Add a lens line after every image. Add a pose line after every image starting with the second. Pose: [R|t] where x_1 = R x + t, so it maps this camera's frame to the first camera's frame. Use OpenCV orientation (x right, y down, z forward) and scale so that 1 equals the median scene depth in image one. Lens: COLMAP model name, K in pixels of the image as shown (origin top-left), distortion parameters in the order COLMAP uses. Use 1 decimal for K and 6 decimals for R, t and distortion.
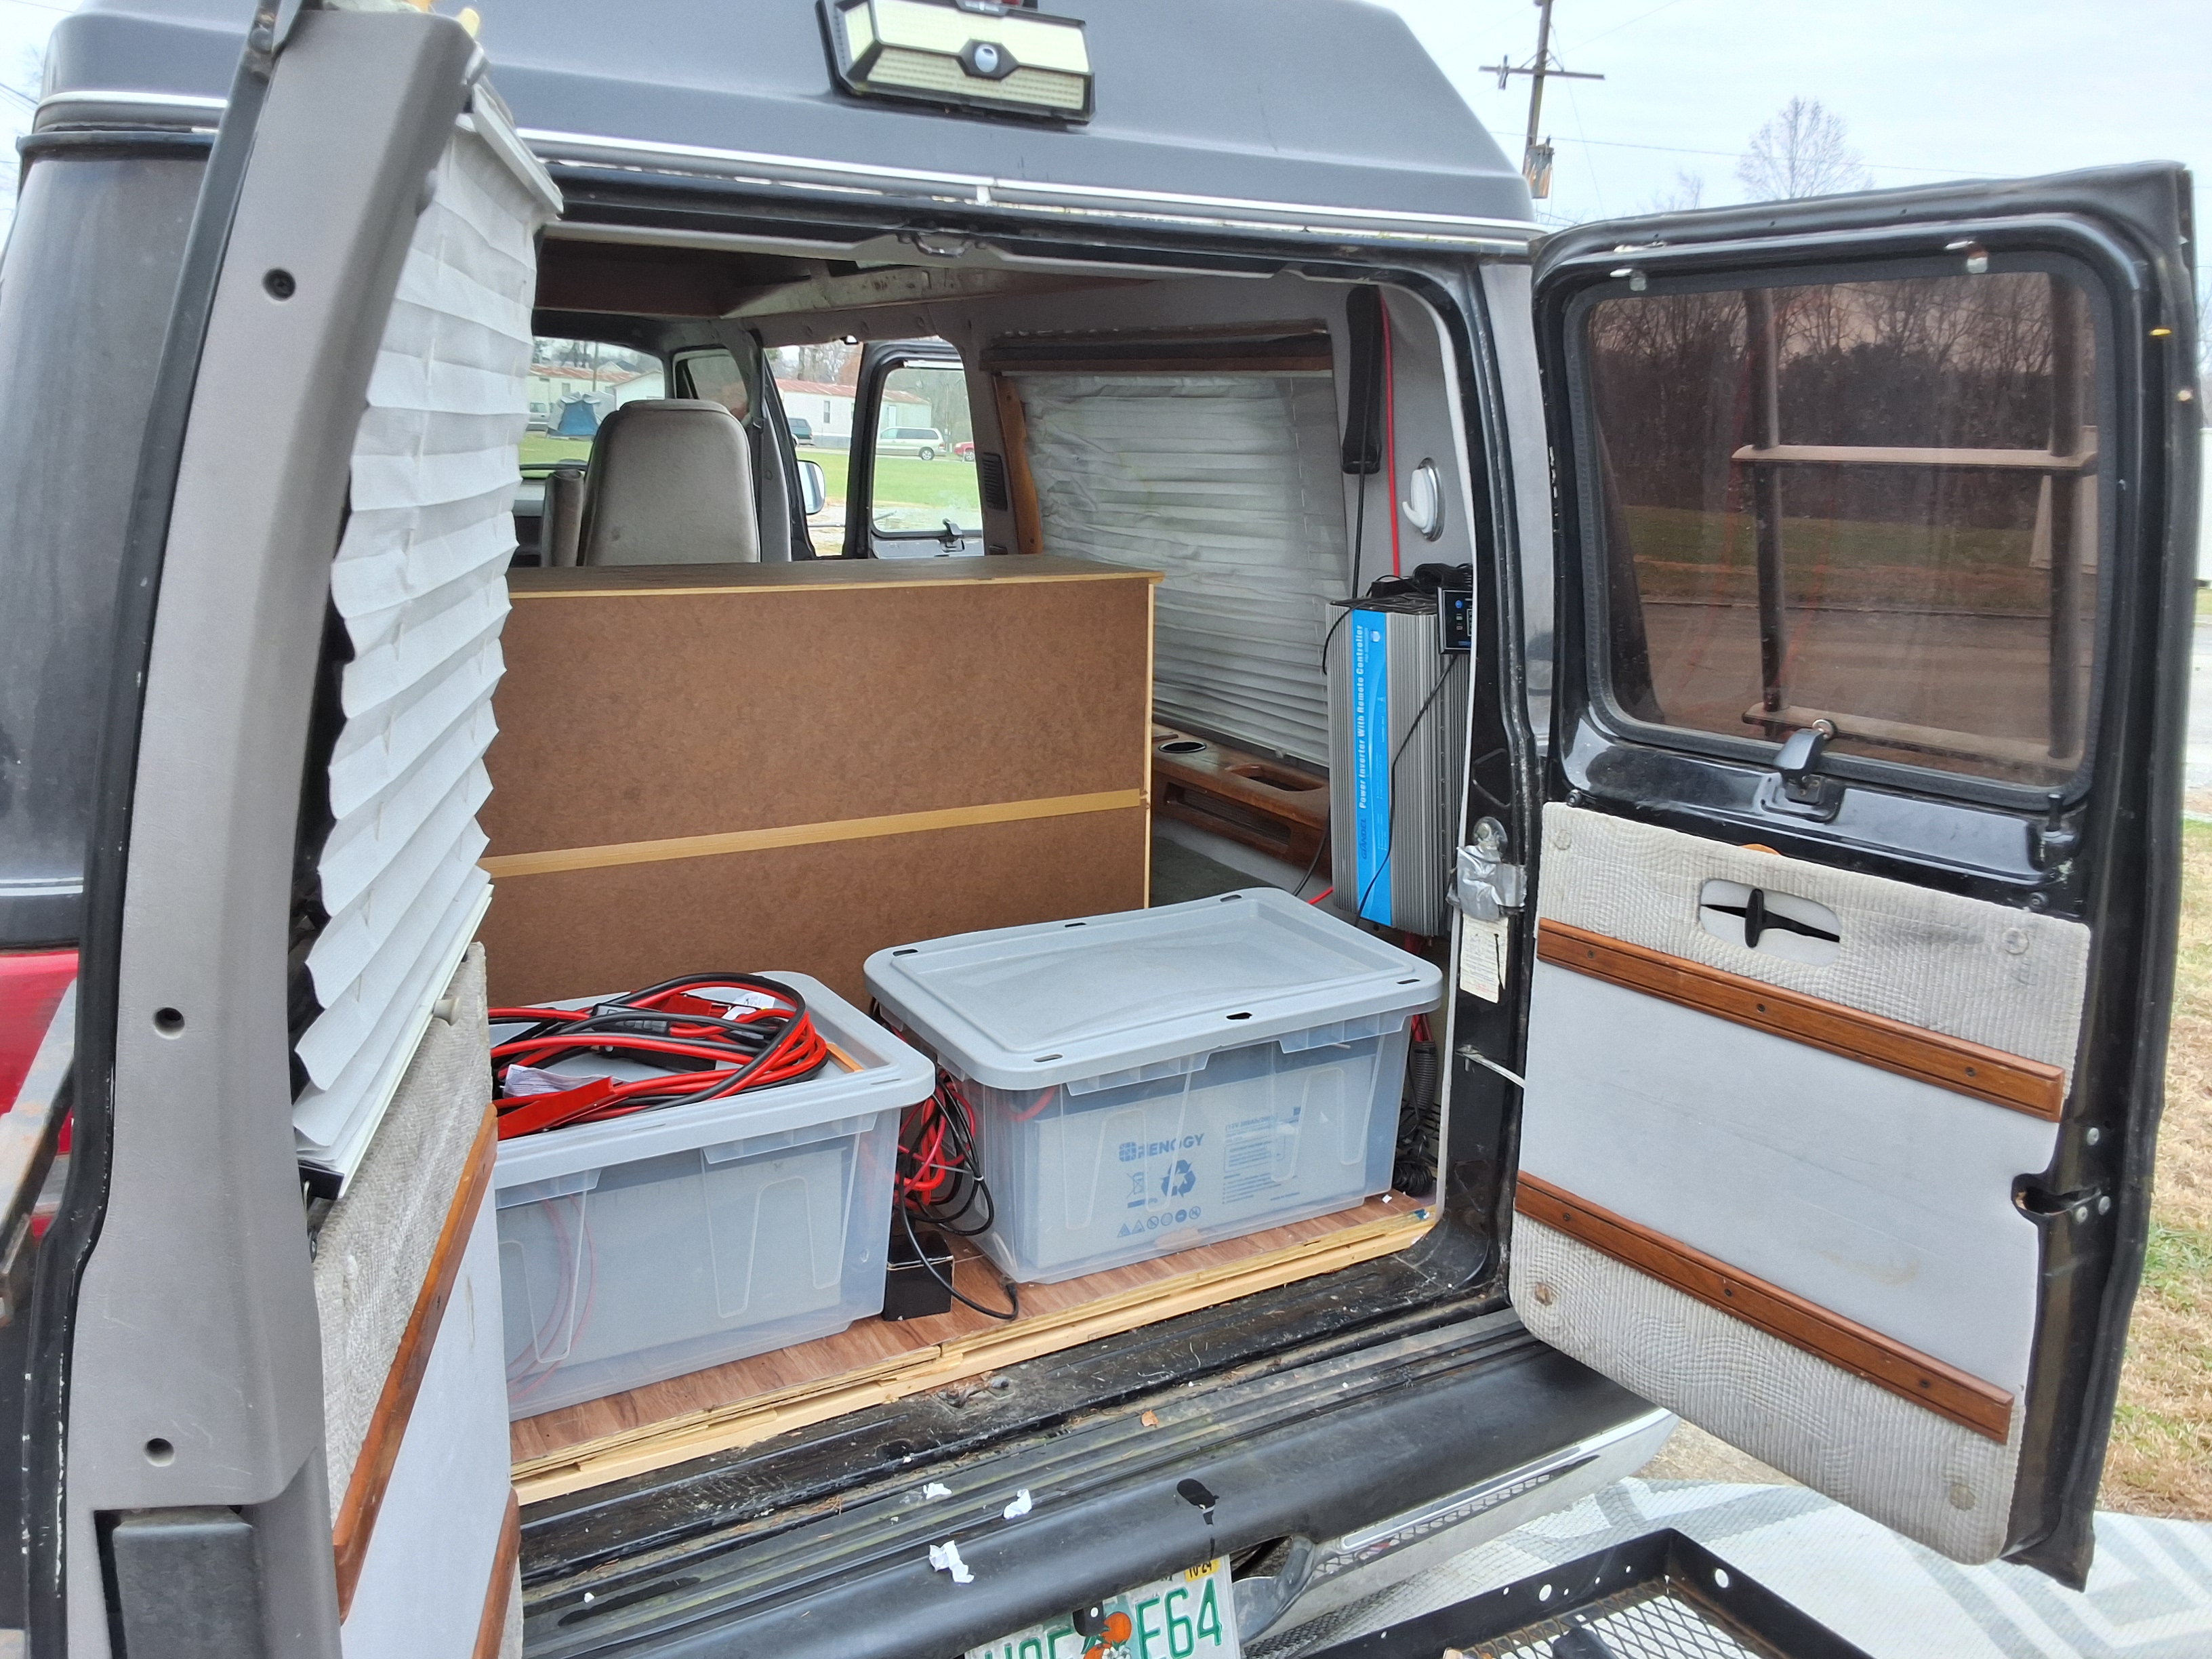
lens RADIAL K [[1744.6, 0, 1109.5], [0, 1744.6, 782.6], [0, 0, 1]] dist [0.110993, -0.199573]
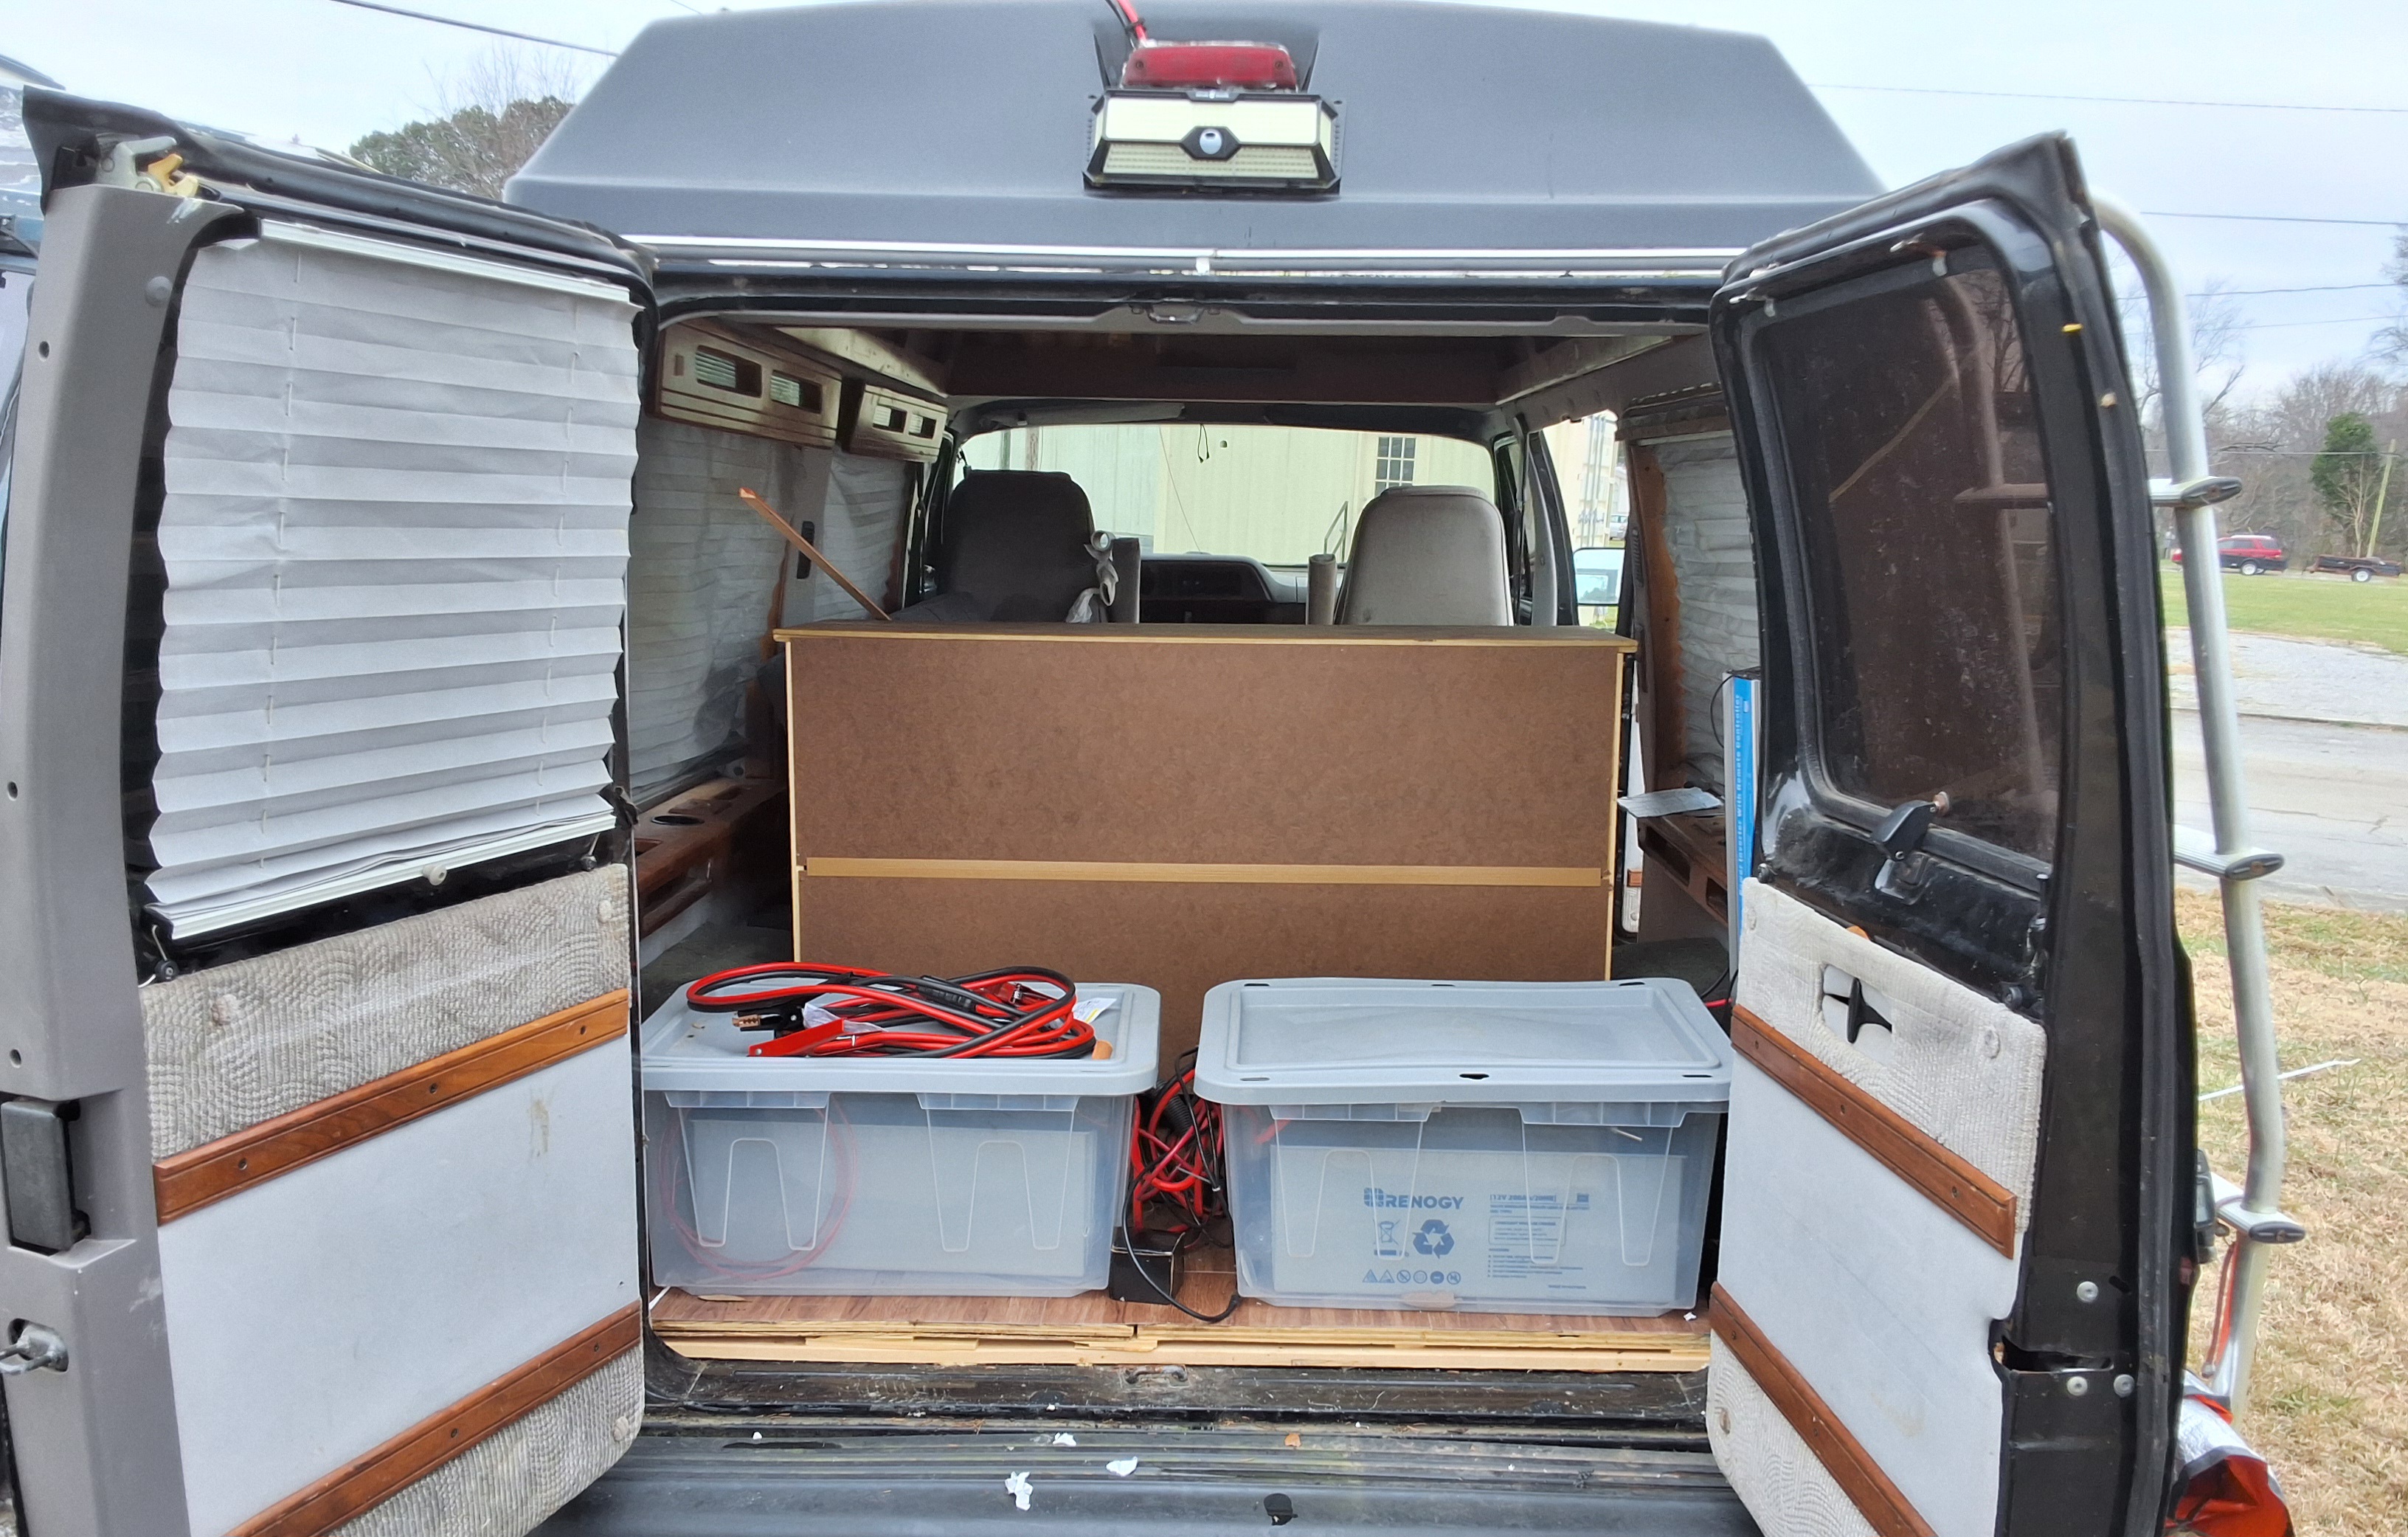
lens RADIAL K [[1878.6, 0, 1204.7], [0, 1878.6, 845.1], [0, 0, 1]] dist [0.080143, -0.000432]
pose [[0.857290, 0.081241, -0.508384, 0.501551], [-0.101431, 0.994769, -0.012077, 0.035602], [0.504743, 0.061920, 0.861046, 0.007579]]
